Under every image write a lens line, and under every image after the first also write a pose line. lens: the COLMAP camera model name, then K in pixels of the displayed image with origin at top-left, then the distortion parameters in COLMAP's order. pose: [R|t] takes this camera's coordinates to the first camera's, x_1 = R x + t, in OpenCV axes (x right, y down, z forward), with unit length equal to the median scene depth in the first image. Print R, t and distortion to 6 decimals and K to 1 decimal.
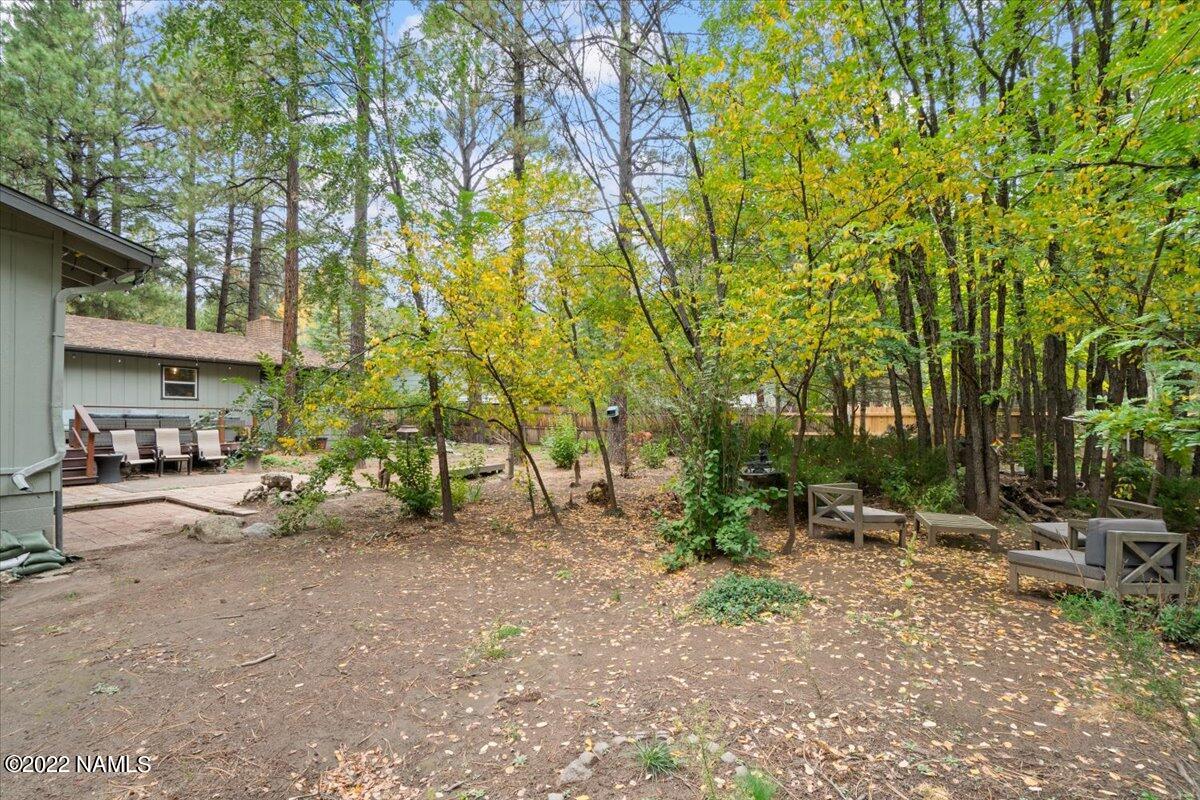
lens RADIAL K [[601.6, 0, 599.7], [0, 601.6, 423.3], [0, 0, 1]] dist [0.036989, 0.000415]
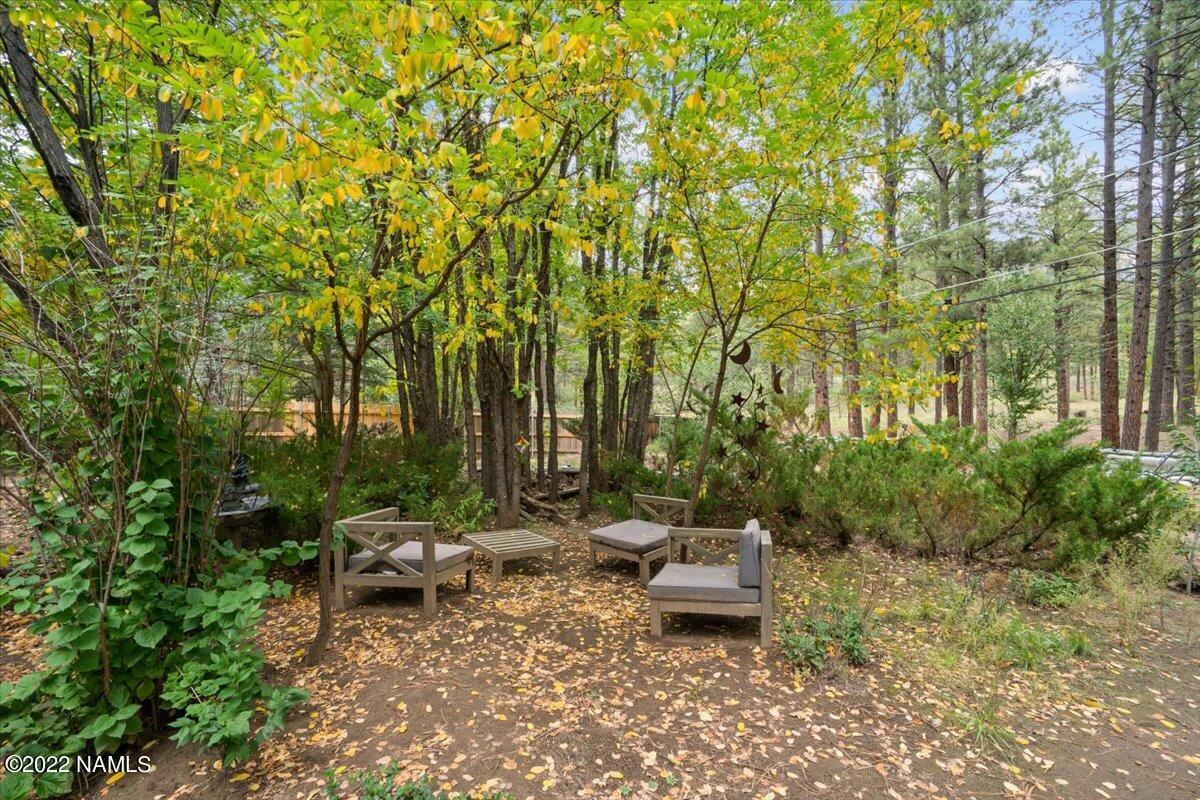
lens RADIAL K [[528.9, 0, 599.0], [0, 528.9, 413.4], [0, 0, 1]] dist [-0.067375, 0.027847]
pose [[0.544203, 0.018143, 0.838757, 0.067566], [-0.000708, 0.999776, -0.021167, 0.007719], [-0.838953, 0.010925, 0.544094, 0.581728]]
